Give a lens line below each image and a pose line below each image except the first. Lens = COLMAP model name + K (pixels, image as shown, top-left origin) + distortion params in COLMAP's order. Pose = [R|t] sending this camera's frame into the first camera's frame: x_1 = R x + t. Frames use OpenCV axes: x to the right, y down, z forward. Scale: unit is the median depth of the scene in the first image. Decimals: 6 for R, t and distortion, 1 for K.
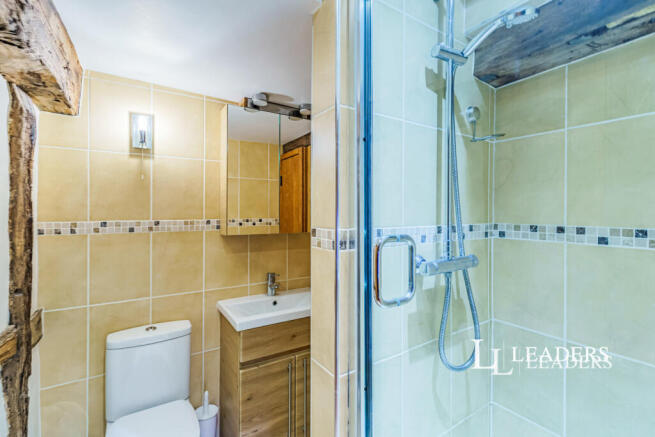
lens RADIAL K [[300.9, 0, 328.6], [0, 300.9, 214.2], [0, 0, 1]] dist [0.010578, -0.002382]
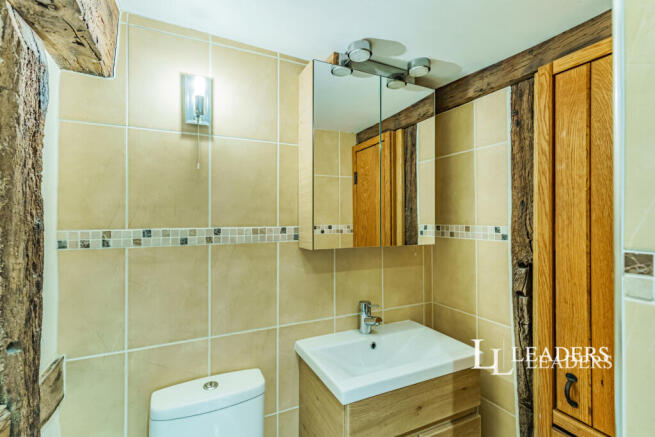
lens RADIAL K [[300.9, 0, 327.0], [0, 300.9, 220.1], [0, 0, 1]] dist [0.010578, -0.002382]
pose [[0.993607, -0.000686, -0.112897, -0.241125], [0.000582, 0.999999, -0.000954, 0.003504], [0.112897, 0.000882, 0.993606, 0.338744]]
